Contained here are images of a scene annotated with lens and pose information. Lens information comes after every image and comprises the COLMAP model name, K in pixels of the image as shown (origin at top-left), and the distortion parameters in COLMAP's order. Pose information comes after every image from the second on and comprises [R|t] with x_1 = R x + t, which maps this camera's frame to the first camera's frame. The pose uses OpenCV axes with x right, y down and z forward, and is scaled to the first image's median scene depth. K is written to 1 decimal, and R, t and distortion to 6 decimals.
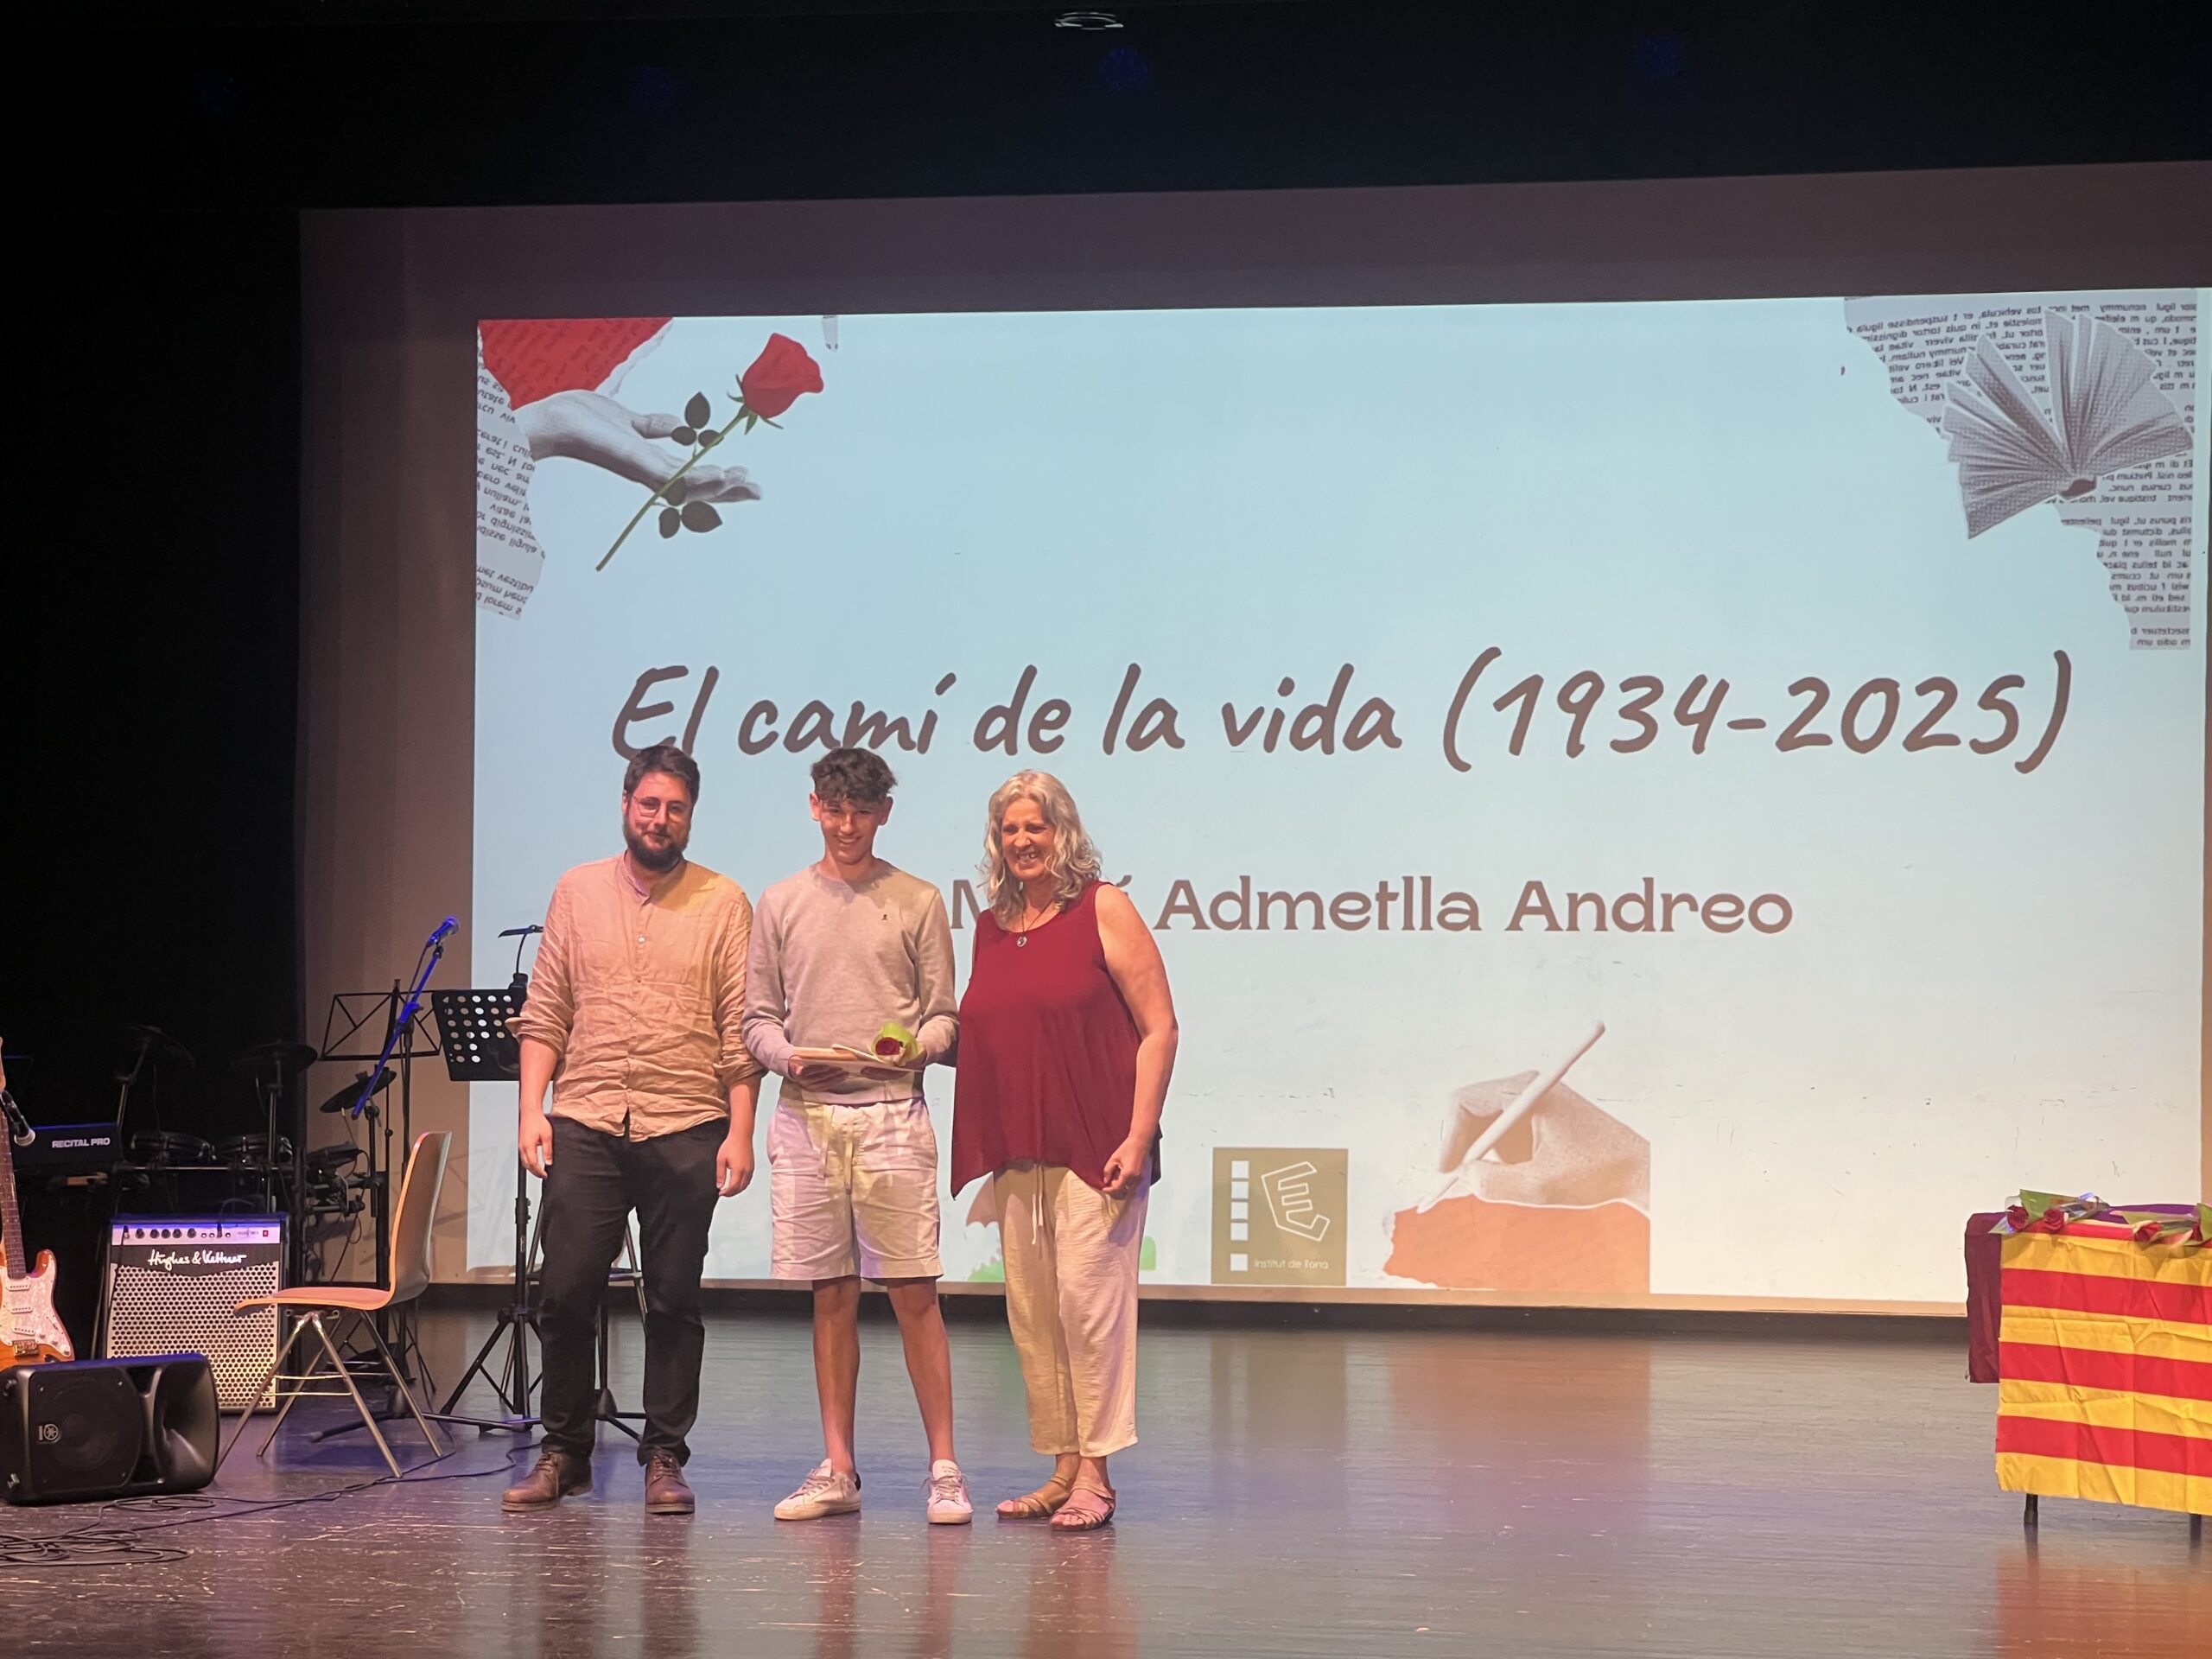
lens RADIAL K [[5224.1, 0, 1011.9], [0, 5224.1, 842.5], [0, 0, 1]] dist [0.257384, 0.000000]
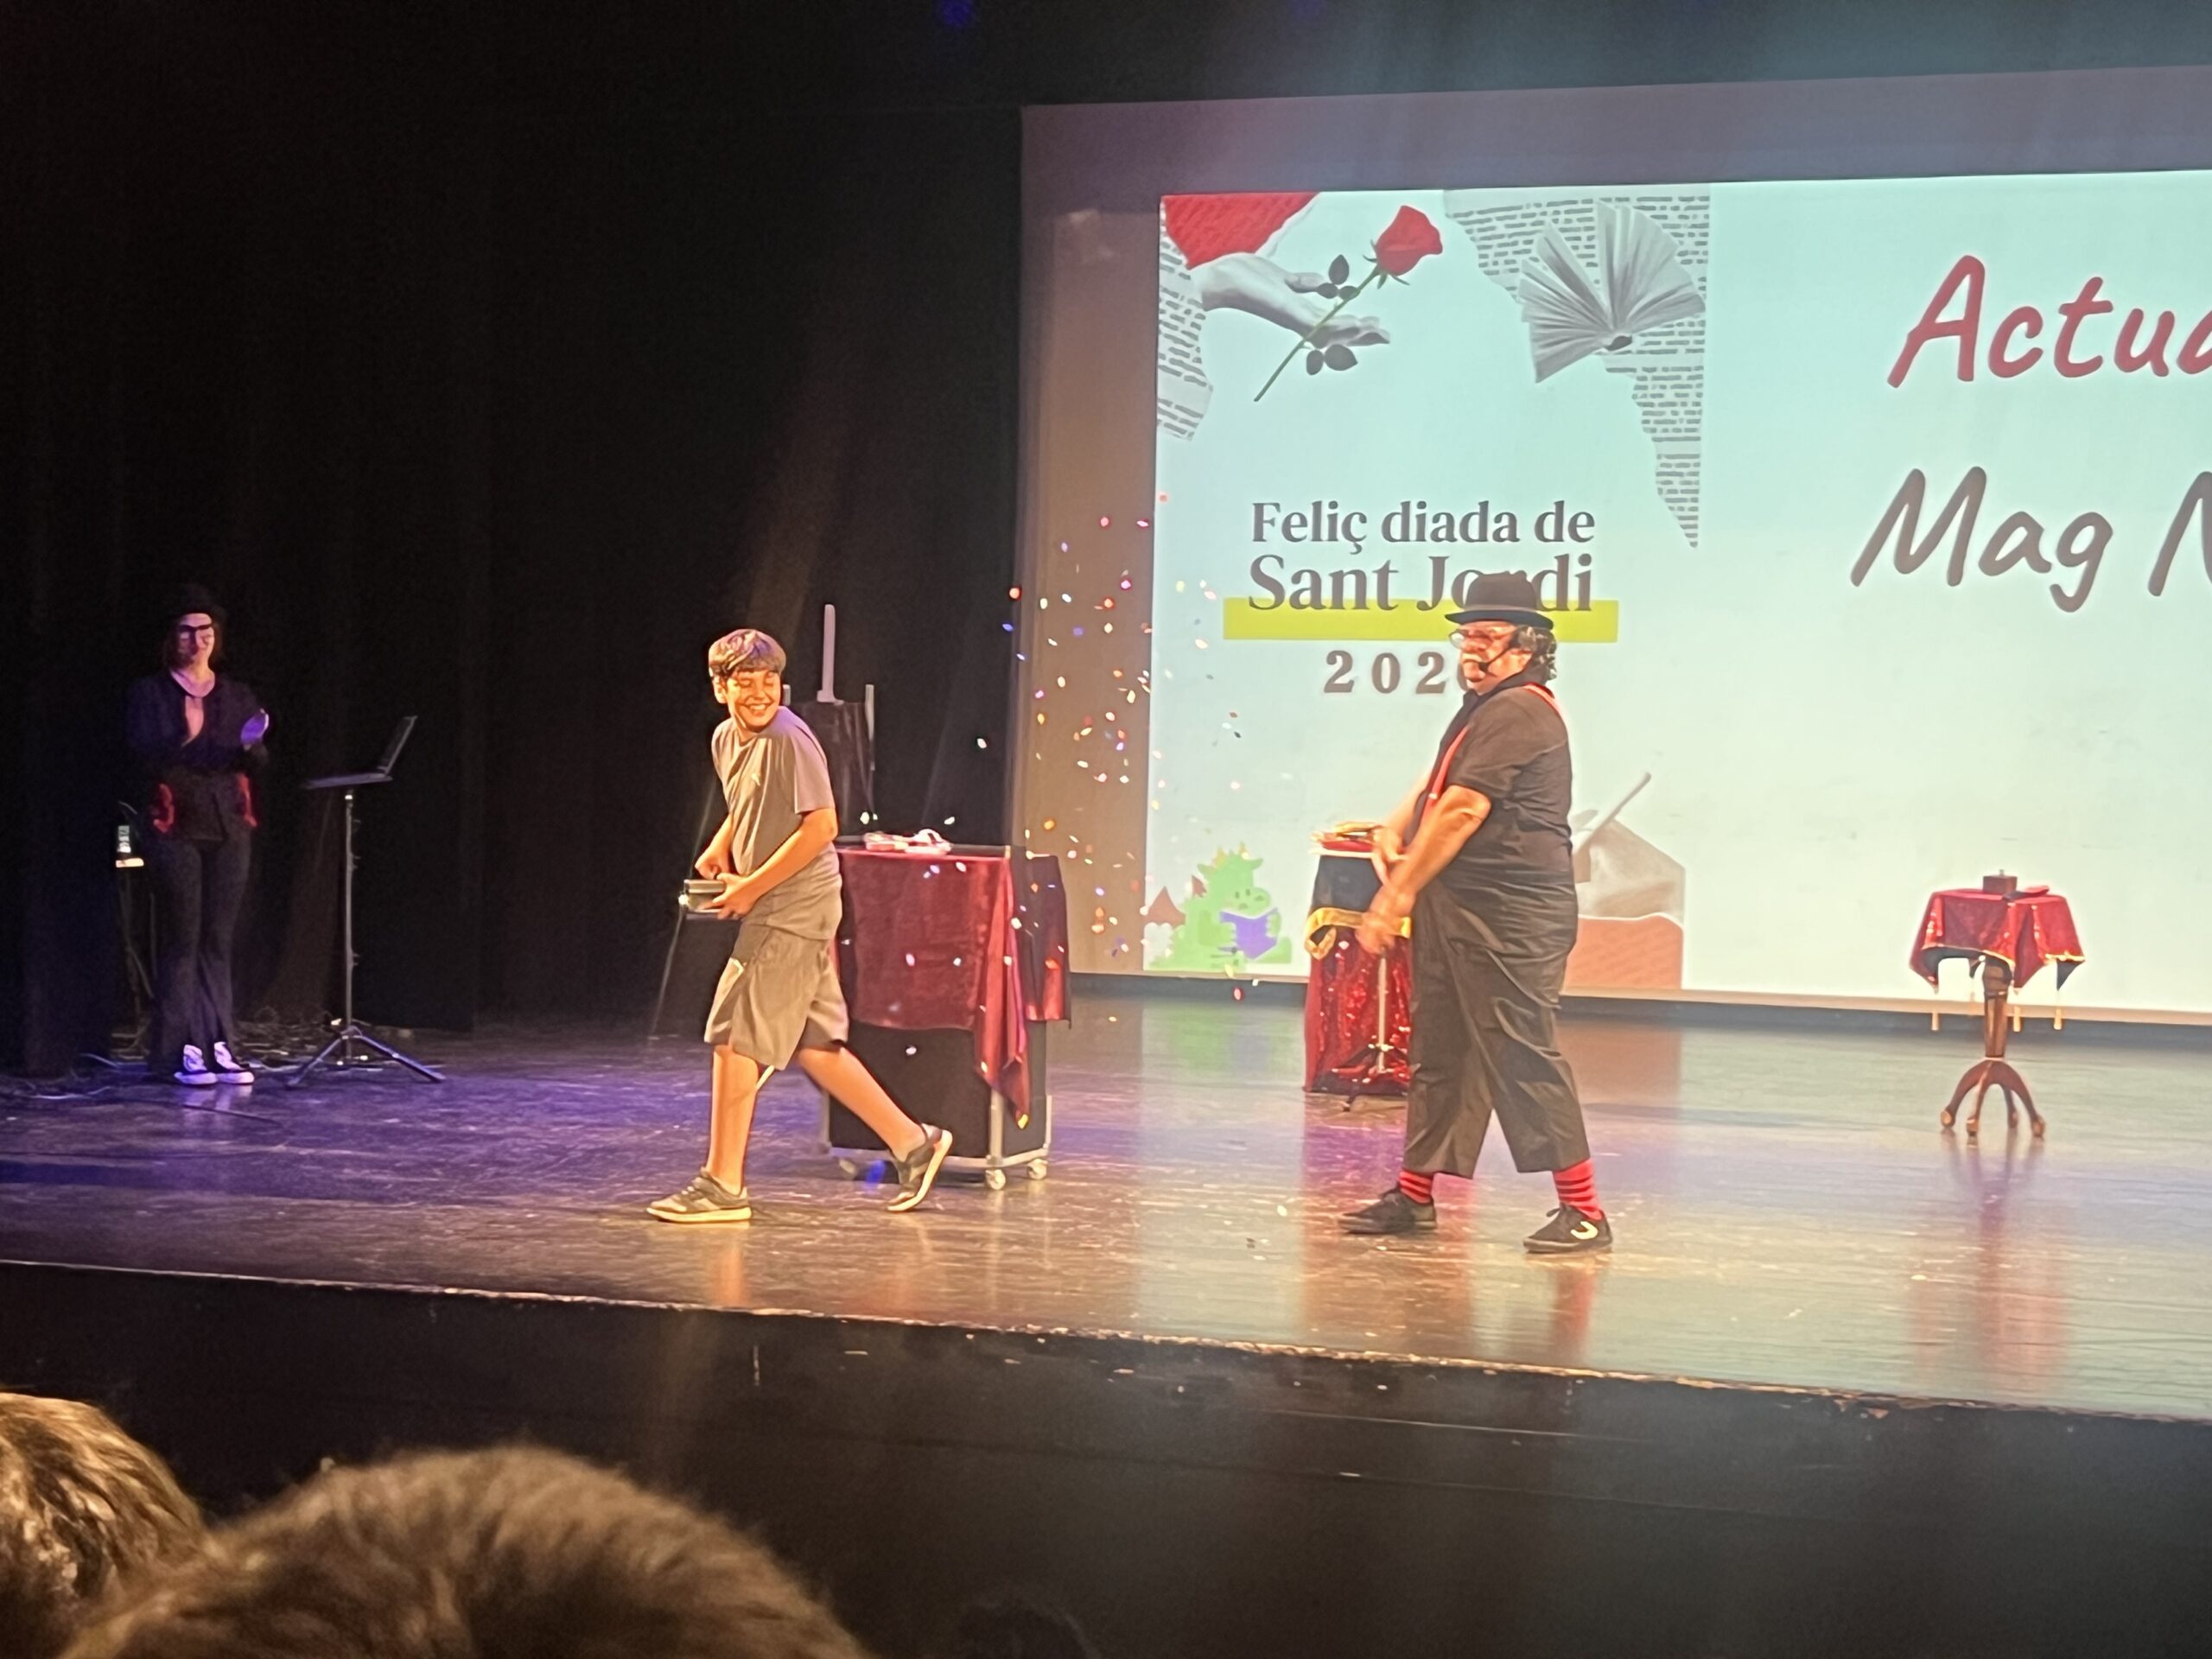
lens RADIAL K [[4265.4, 0, 1049.8], [0, 4265.4, 897.9], [0, 0, 1]] dist [0.129012, 0.000000]
pose [[0.988389, 0.021487, -0.150419, 0.224338], [-0.011843, 0.997833, 0.064716, 0.000748], [0.151484, -0.062183, 0.986502, -0.041224]]
